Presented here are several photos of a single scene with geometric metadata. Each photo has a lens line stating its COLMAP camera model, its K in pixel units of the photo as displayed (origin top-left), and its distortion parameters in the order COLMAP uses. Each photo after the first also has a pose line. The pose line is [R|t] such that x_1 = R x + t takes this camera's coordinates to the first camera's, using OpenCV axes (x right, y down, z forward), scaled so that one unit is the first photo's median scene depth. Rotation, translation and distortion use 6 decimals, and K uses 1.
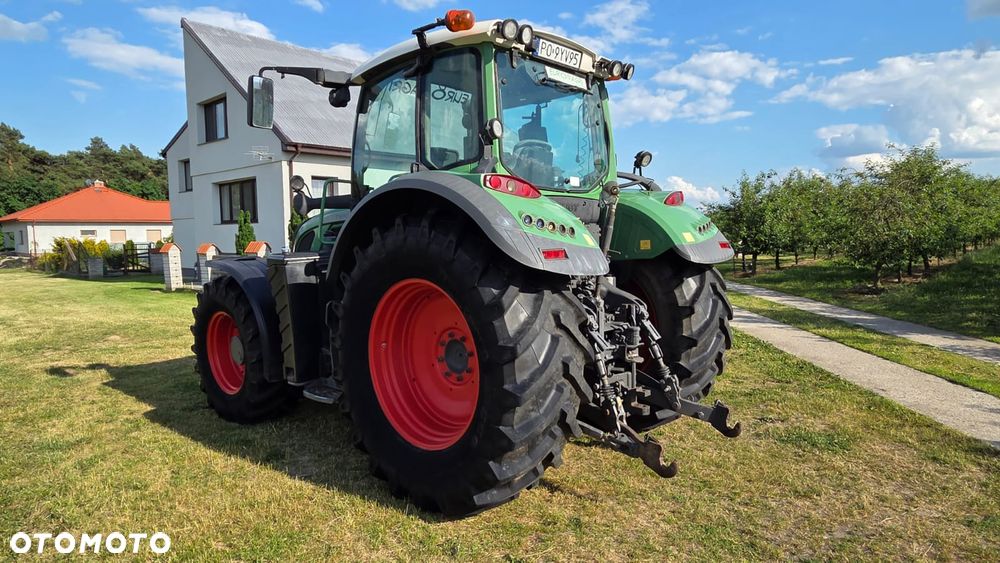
lens RADIAL K [[605.1, 0, 494.9], [0, 605.1, 289.4], [0, 0, 1]] dist [0.002007, -0.002552]
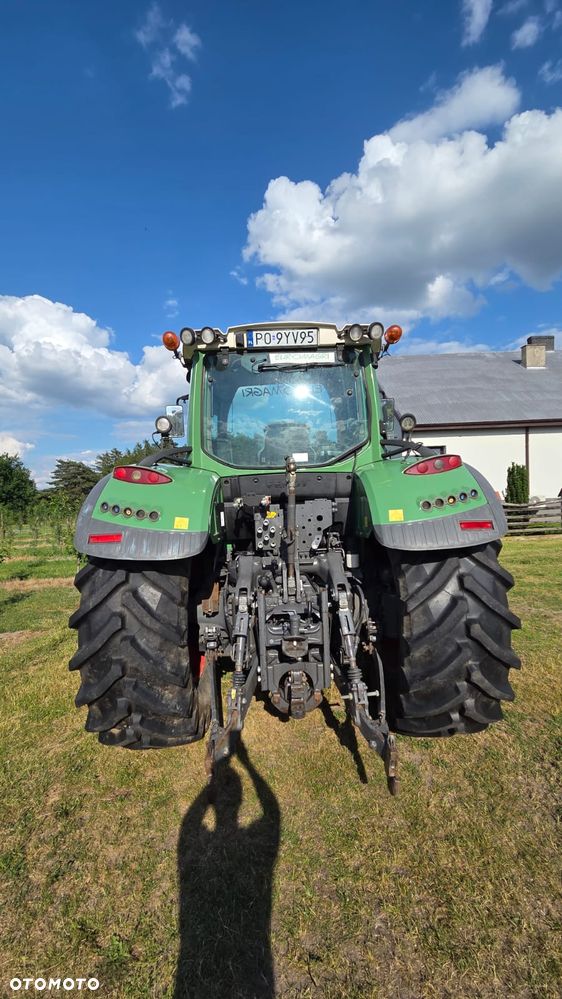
lens RADIAL K [[409.7, 0, 280.8], [0, 409.7, 513.4], [0, 0, 1]] dist [0.003240, -0.001730]
pose [[0.688696, 0.023468, -0.724670, 0.610532], [-0.037717, 0.999282, -0.003483, -0.081185], [0.724069, 0.029731, 0.689087, 0.504304]]
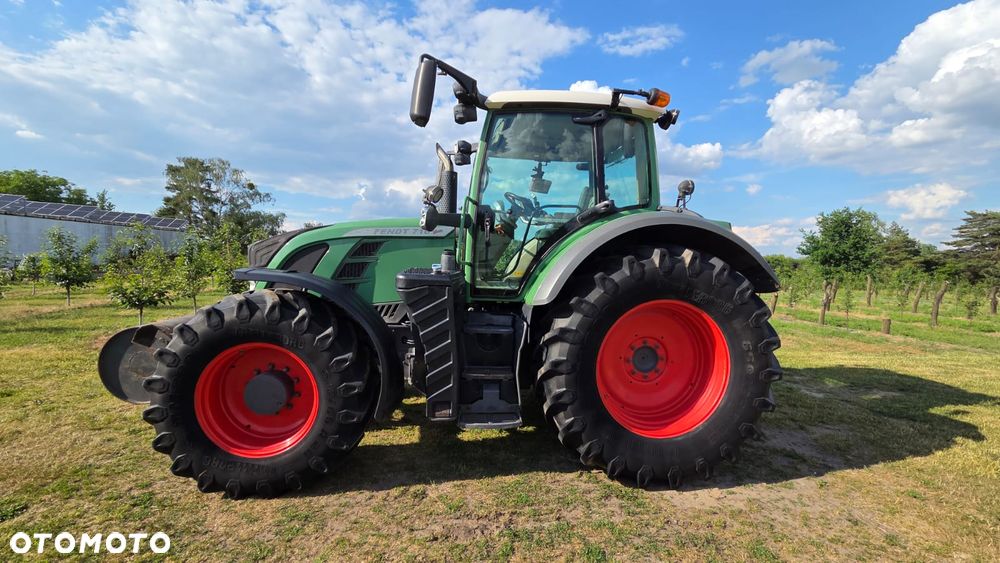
lens RADIAL K [[410.2, 0, 503.7], [0, 410.2, 284.1], [0, 0, 1]] dist [0.003240, -0.001730]
pose [[-0.586703, 0.051536, -0.808160, 0.176741], [-0.091255, 0.987409, 0.129215, -0.190974], [0.804644, 0.149560, -0.574613, 2.113356]]
